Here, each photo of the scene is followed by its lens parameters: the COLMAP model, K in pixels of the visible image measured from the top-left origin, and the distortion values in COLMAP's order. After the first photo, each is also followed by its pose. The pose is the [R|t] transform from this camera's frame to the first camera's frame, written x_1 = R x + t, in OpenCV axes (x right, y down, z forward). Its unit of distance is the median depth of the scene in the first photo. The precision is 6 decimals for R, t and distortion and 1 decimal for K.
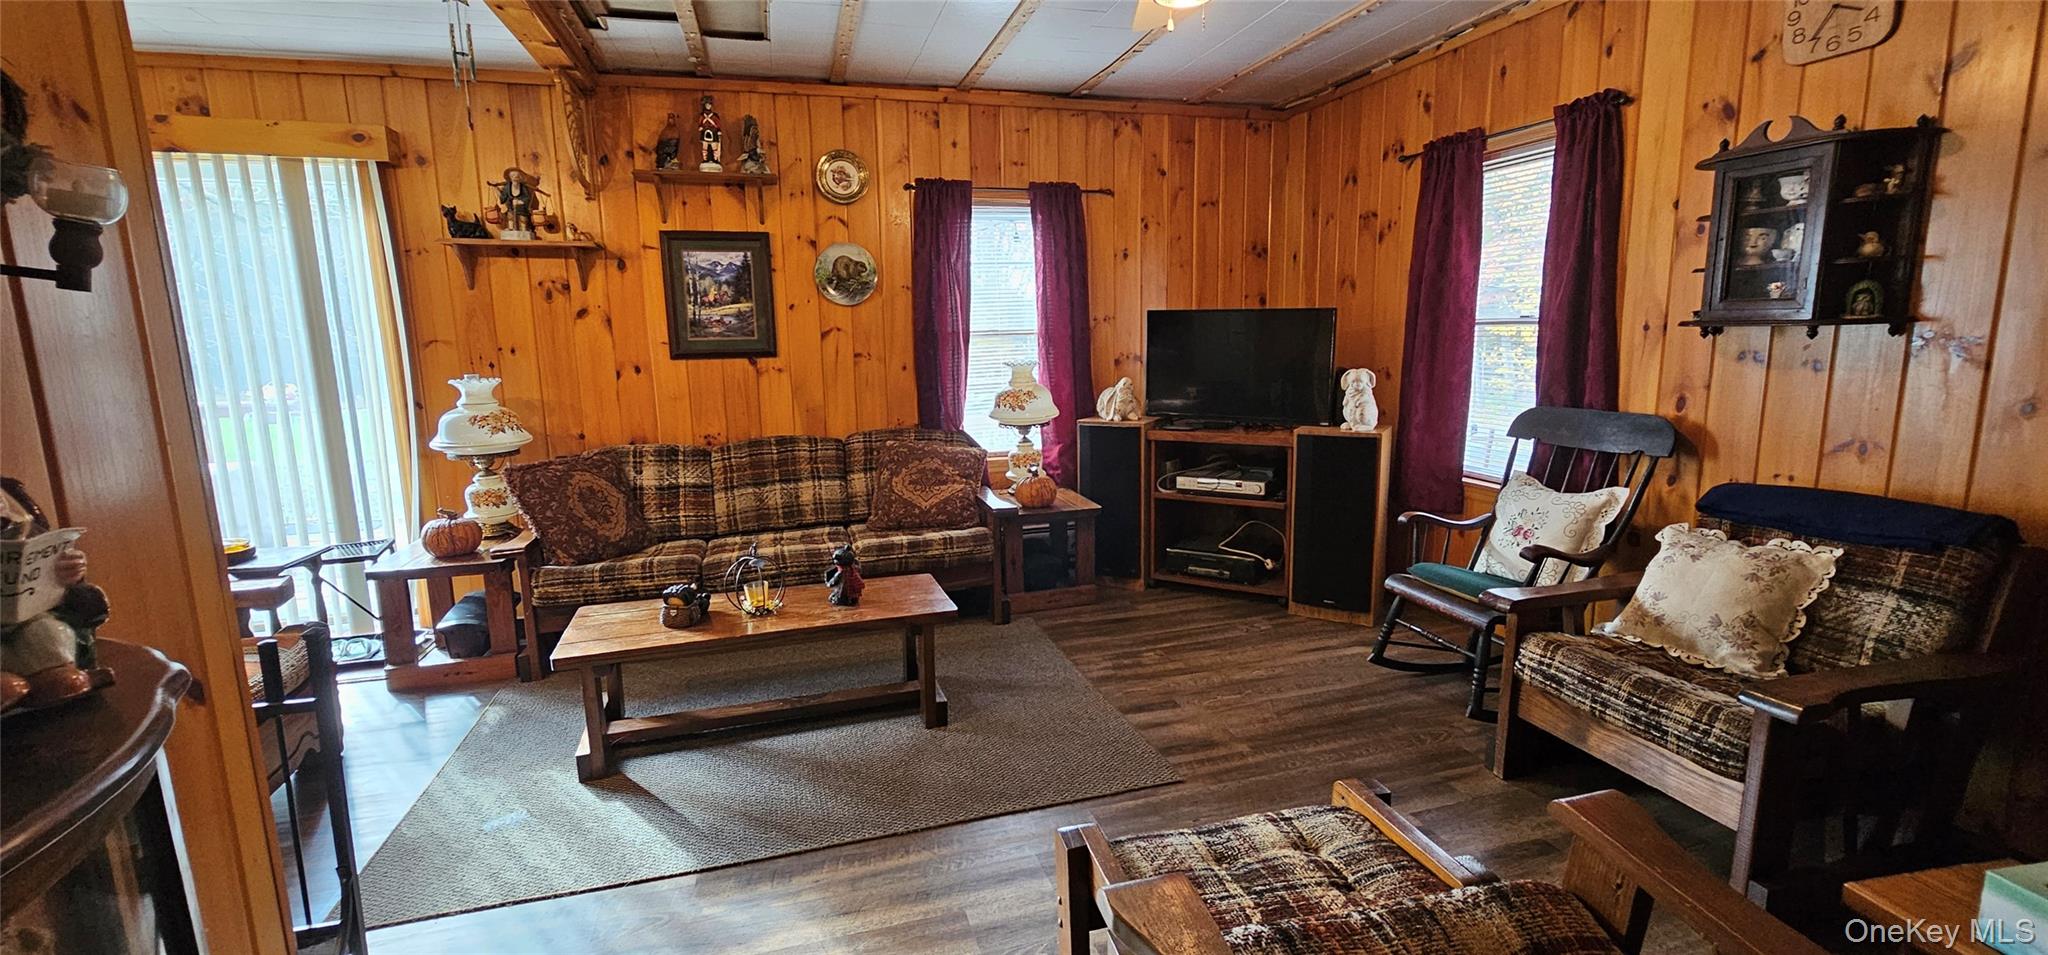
lens RADIAL K [[841.5, 0, 1022.8], [0, 841.5, 476.7], [0, 0, 1]] dist [-0.000210, -0.000732]
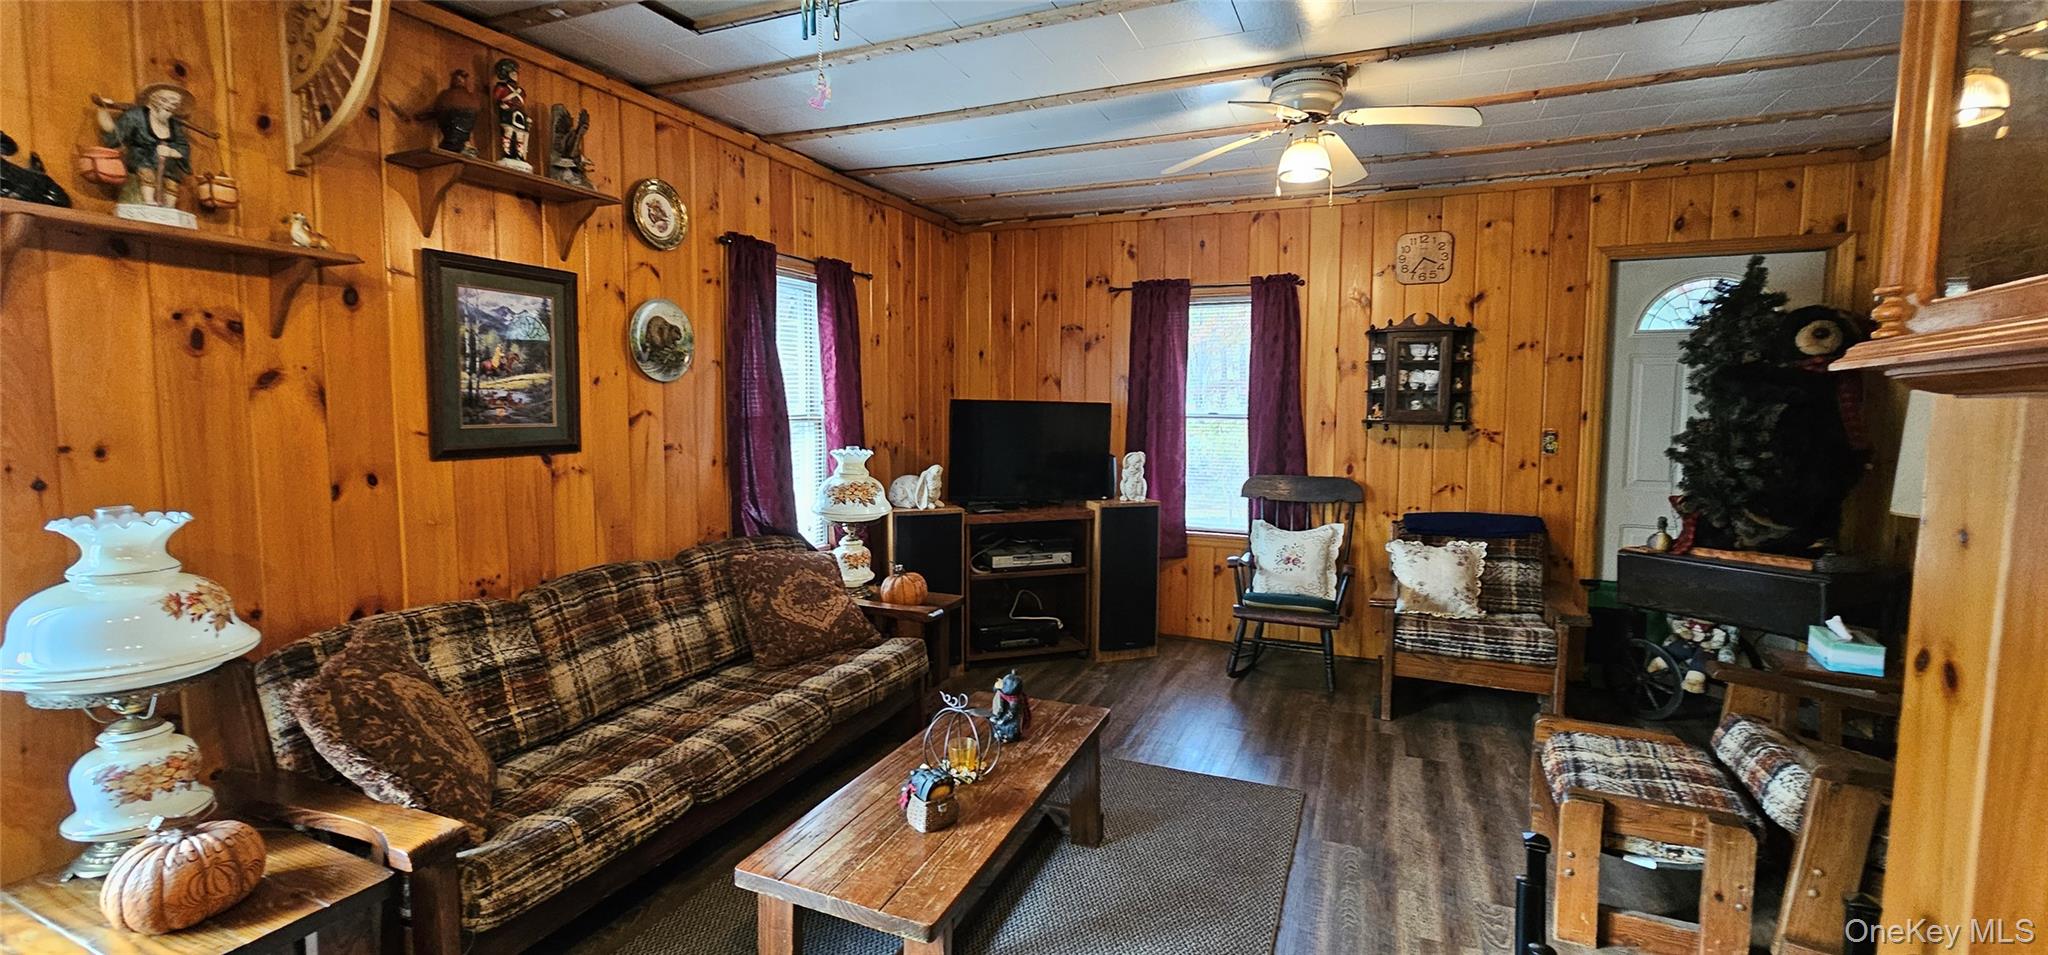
lens RADIAL K [[841.5, 0, 1022.8], [0, 841.5, 471.2], [0, 0, 1]] dist [-0.000210, -0.000732]
pose [[0.636300, -0.039383, 0.770436, -0.625820], [0.113530, 0.992603, -0.043025, -0.059710], [-0.763042, 0.114844, 0.636064, 0.308291]]
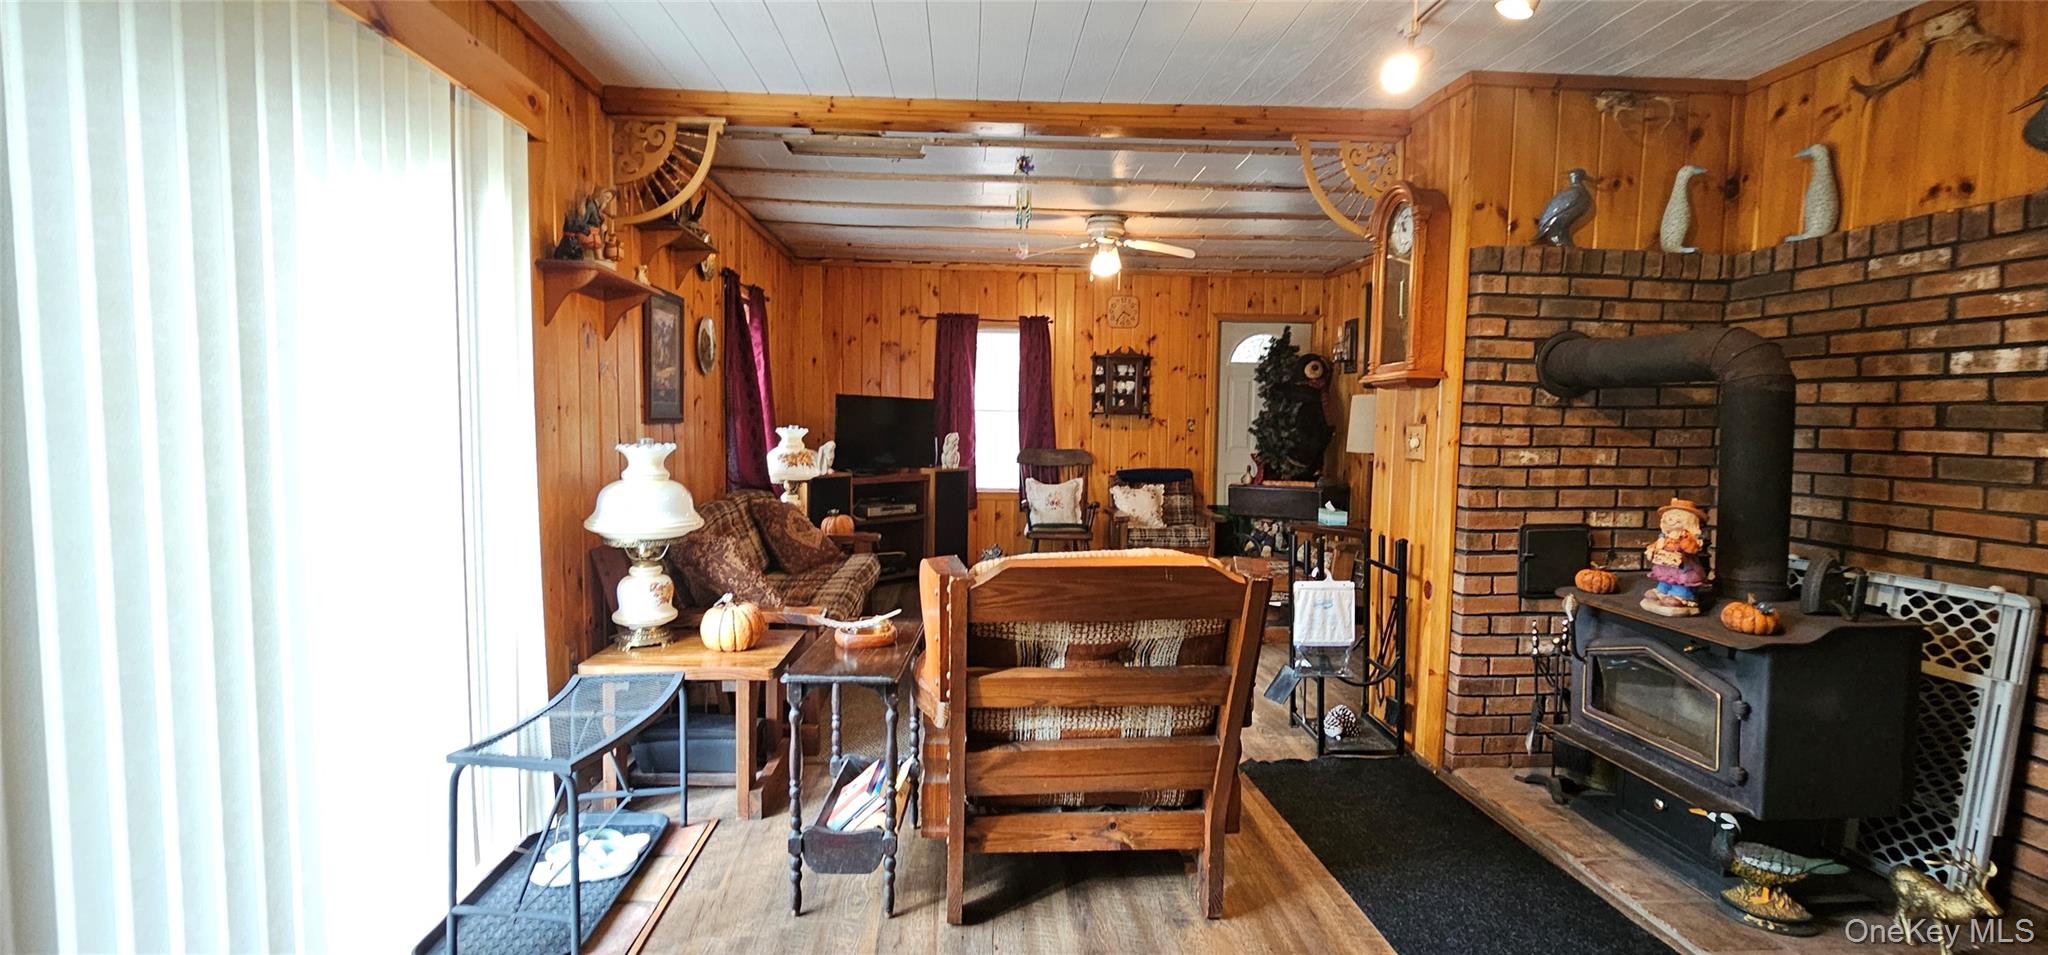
lens RADIAL K [[841.5, 0, 1012.1], [0, 841.5, 471.1], [0, 0, 1]] dist [-0.000210, -0.000732]
pose [[0.227059, -0.042837, 0.972938, -1.226069], [0.146751, 0.989130, 0.009302, -0.042719], [-0.962761, 0.140668, 0.230877, 0.438081]]
